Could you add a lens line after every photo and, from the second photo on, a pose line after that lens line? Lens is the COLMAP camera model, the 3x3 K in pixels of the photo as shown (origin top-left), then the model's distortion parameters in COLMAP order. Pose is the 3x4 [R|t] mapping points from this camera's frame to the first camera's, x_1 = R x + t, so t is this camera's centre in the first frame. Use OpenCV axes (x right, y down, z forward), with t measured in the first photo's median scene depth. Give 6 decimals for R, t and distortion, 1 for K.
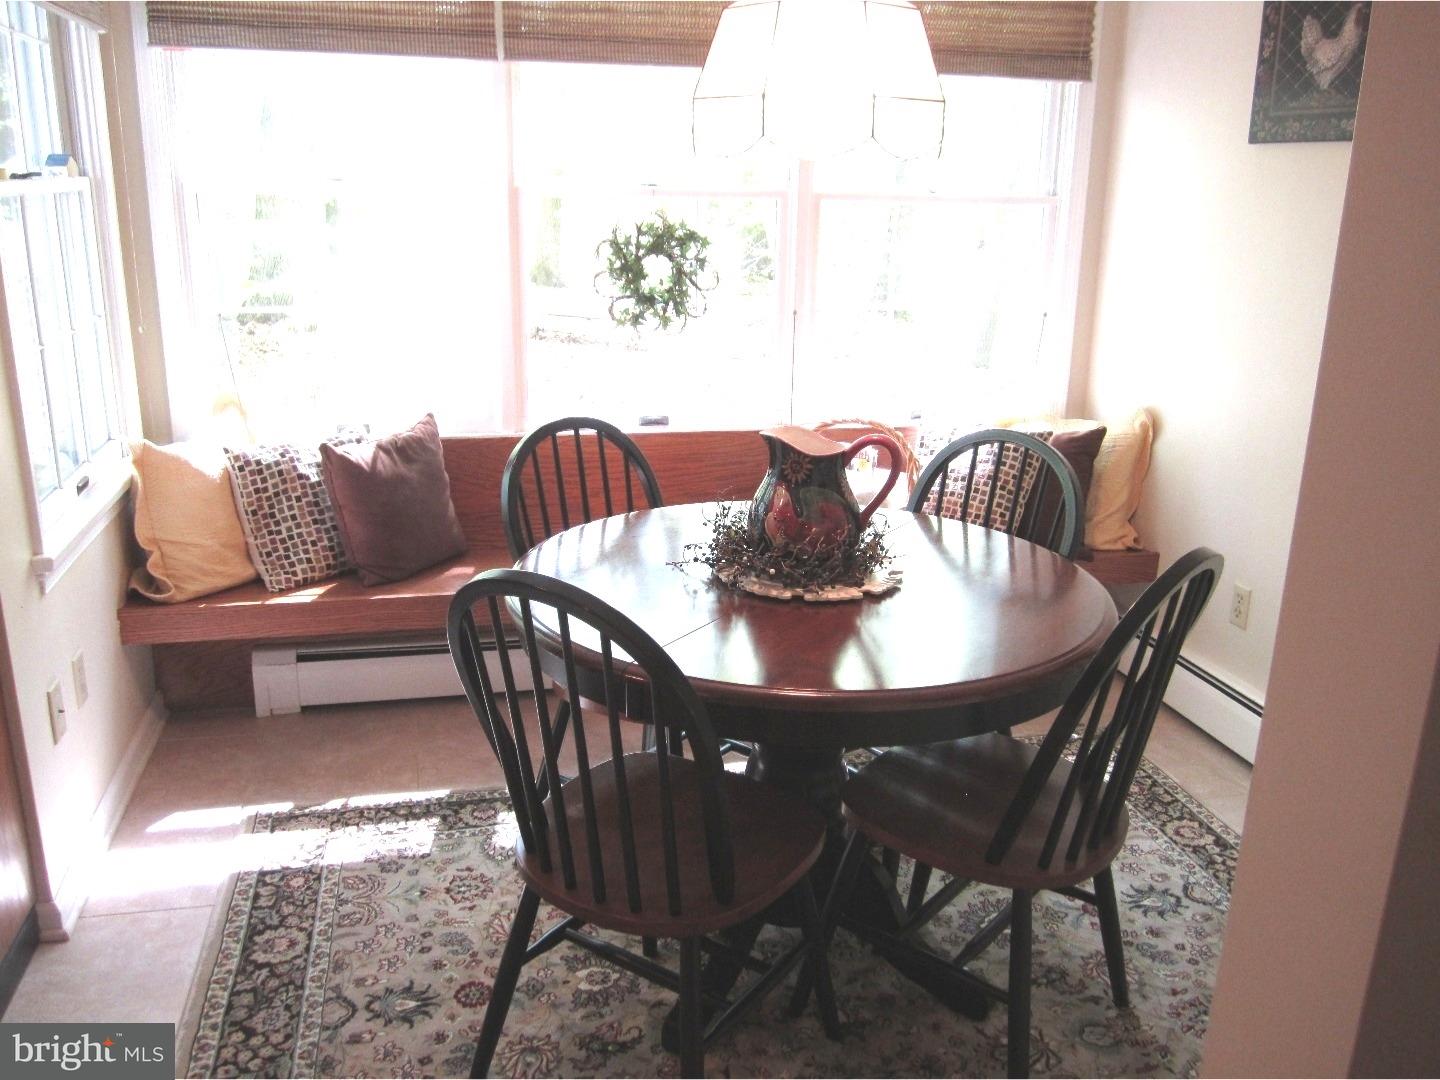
lens RADIAL K [[1203.9, 0, 717.4], [0, 1203.9, 540.6], [0, 0, 1]] dist [-0.049797, 0.023899]
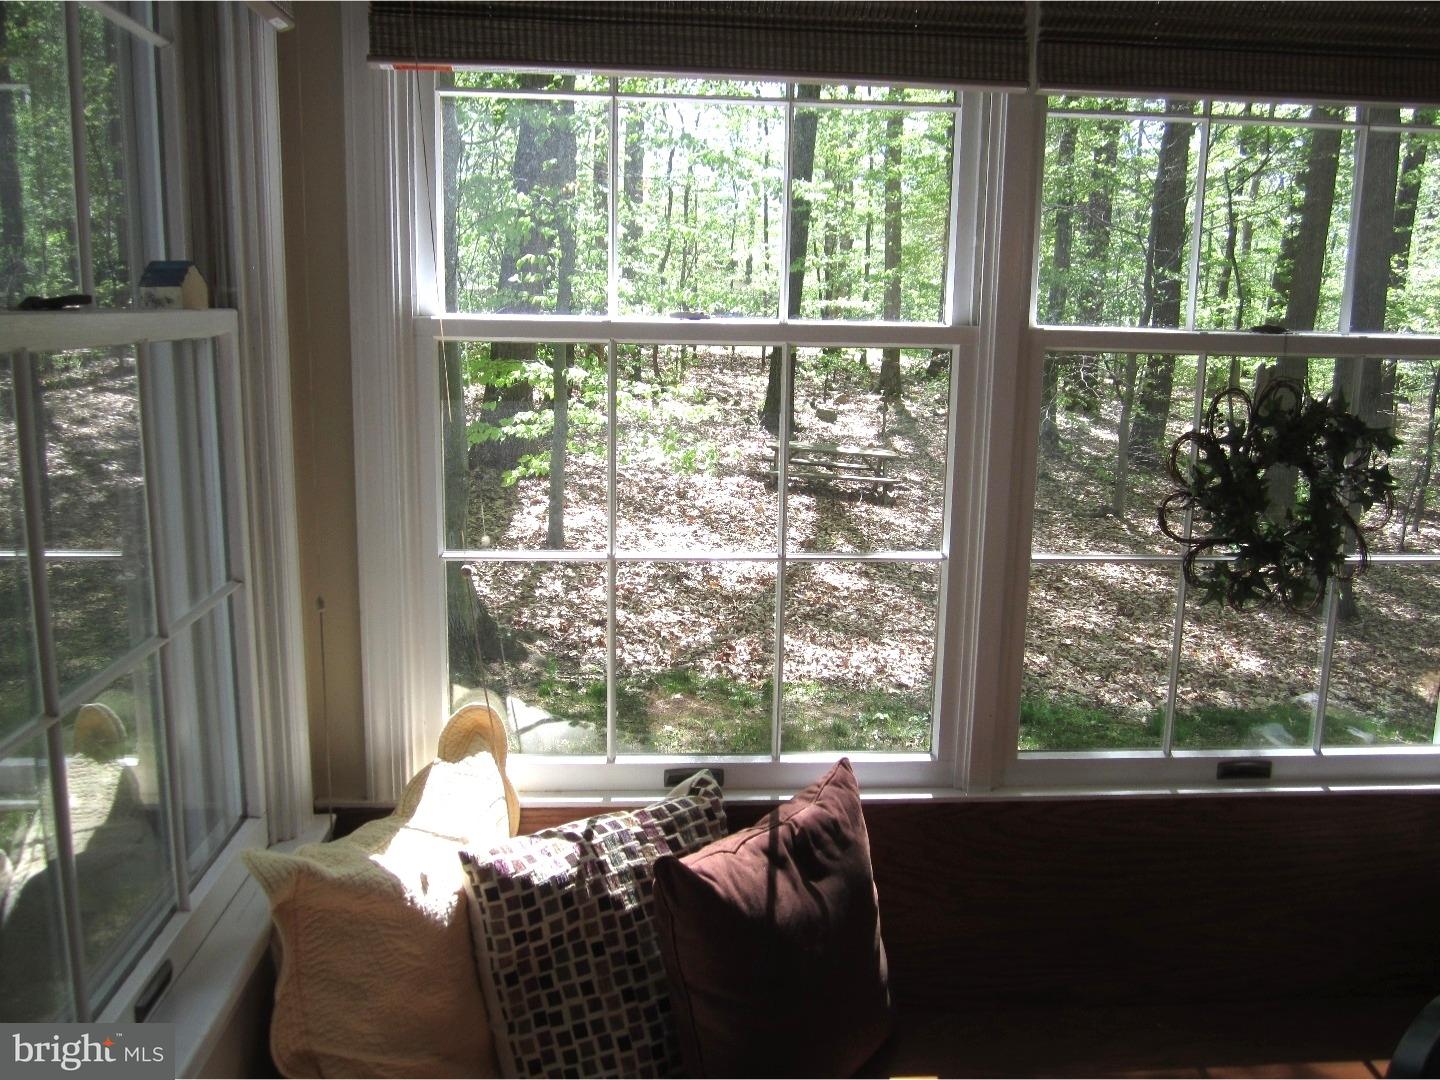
lens RADIAL K [[1203.9, 0, 724.4], [0, 1203.9, 542.2], [0, 0, 1]] dist [-0.049797, 0.023899]
pose [[0.986844, 0.028239, -0.159192, -0.226911], [-0.045221, 0.993540, -0.104086, -0.153796], [0.155224, 0.109915, 0.981745, 0.509468]]
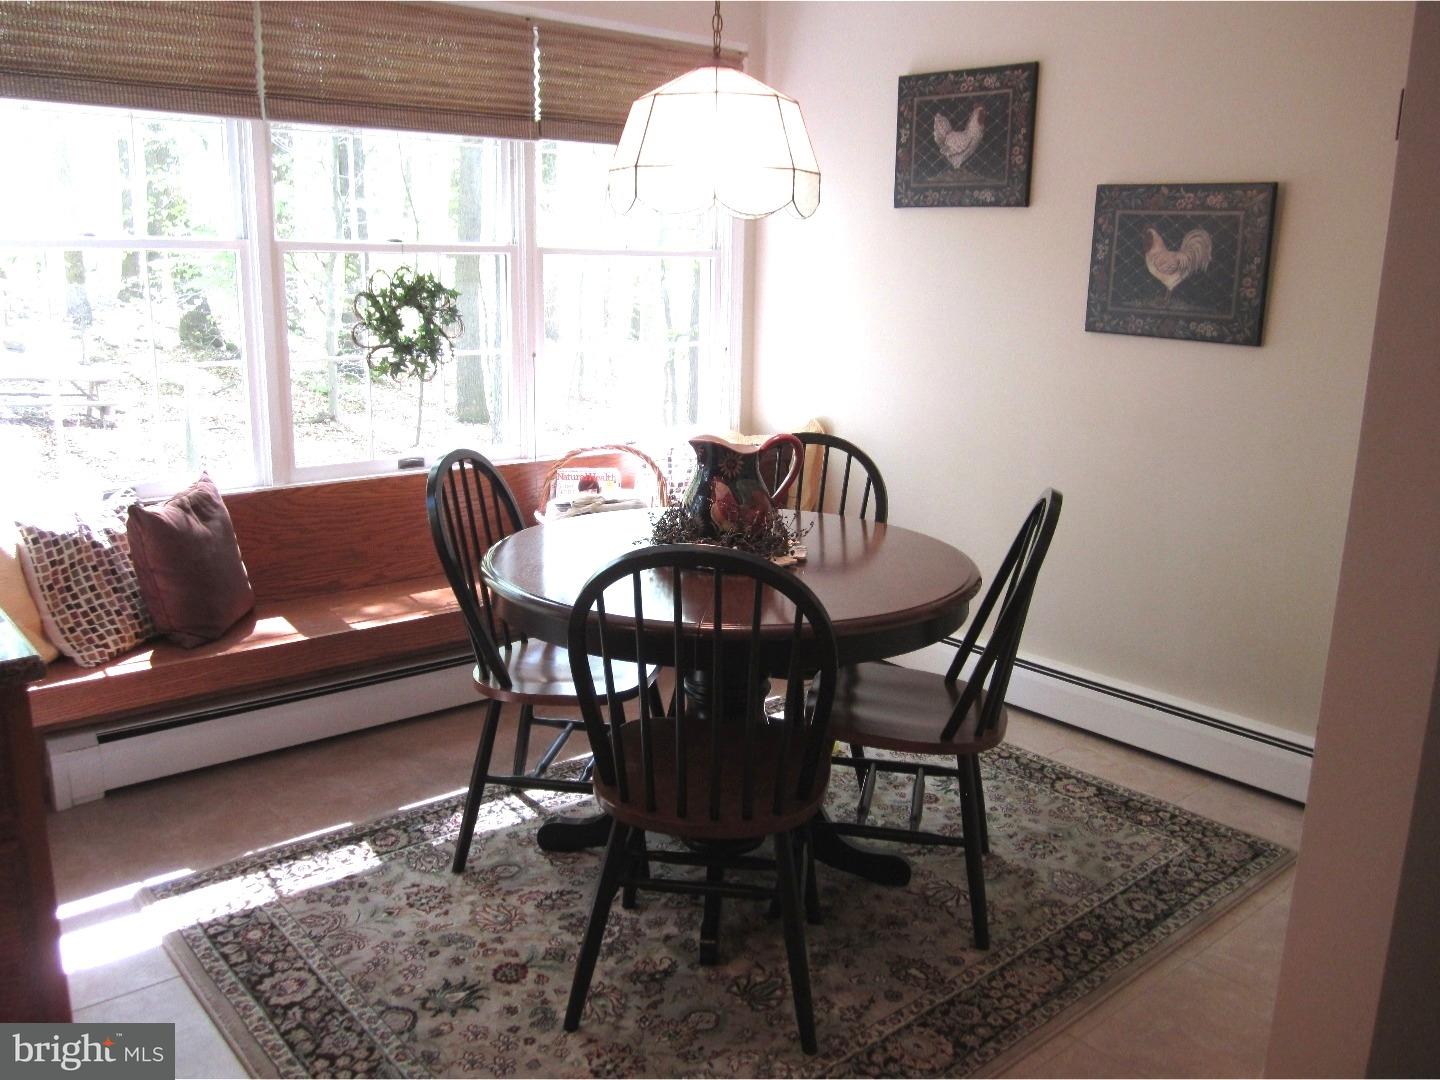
lens RADIAL K [[1203.9, 0, 719.3], [0, 1203.9, 540.4], [0, 0, 1]] dist [-0.049797, 0.023899]
pose [[0.890597, -0.107322, 0.441950, -0.326519], [0.127820, 0.991656, -0.016765, 0.022278], [-0.436463, 0.071421, 0.896883, -0.060277]]
